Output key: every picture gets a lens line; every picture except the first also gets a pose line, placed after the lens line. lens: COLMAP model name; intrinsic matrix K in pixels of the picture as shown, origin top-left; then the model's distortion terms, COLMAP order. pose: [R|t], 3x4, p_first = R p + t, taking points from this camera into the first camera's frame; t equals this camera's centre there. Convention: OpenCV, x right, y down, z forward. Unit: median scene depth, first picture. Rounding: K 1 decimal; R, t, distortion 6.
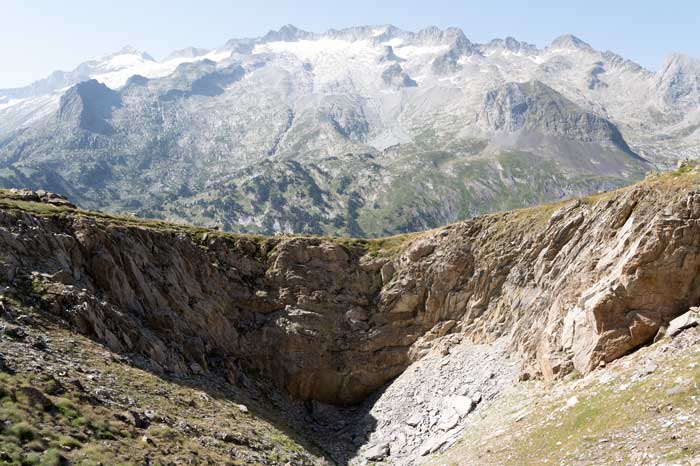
lens RADIAL K [[674.1, 0, 350.0], [0, 674.1, 233.0], [0, 0, 1]] dist [-0.009465, -0.003321]
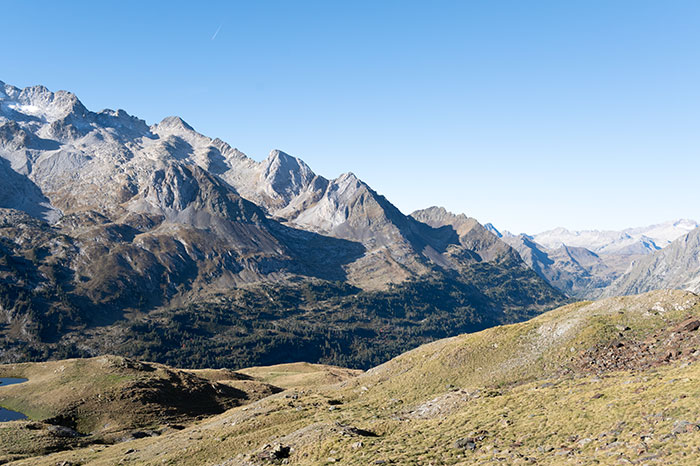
lens RADIAL K [[674.1, 0, 350.0], [0, 674.1, 233.0], [0, 0, 1]] dist [-0.009465, -0.003321]
pose [[0.775823, 0.043359, 0.629459, -0.240706], [0.011041, 0.996550, -0.082254, -0.016256], [-0.630854, 0.070764, 0.772668, -0.037900]]
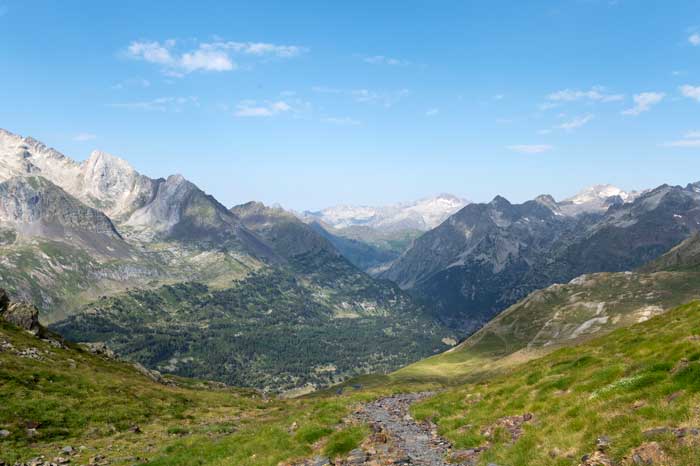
lens RADIAL K [[674.1, 0, 350.0], [0, 674.1, 233.0], [0, 0, 1]] dist [-0.009465, -0.003321]
pose [[0.530118, -0.007244, 0.847893, -0.430633], [0.064441, 0.997416, -0.031768, -0.059359], [-0.845472, 0.071480, 0.529215, -0.055581]]
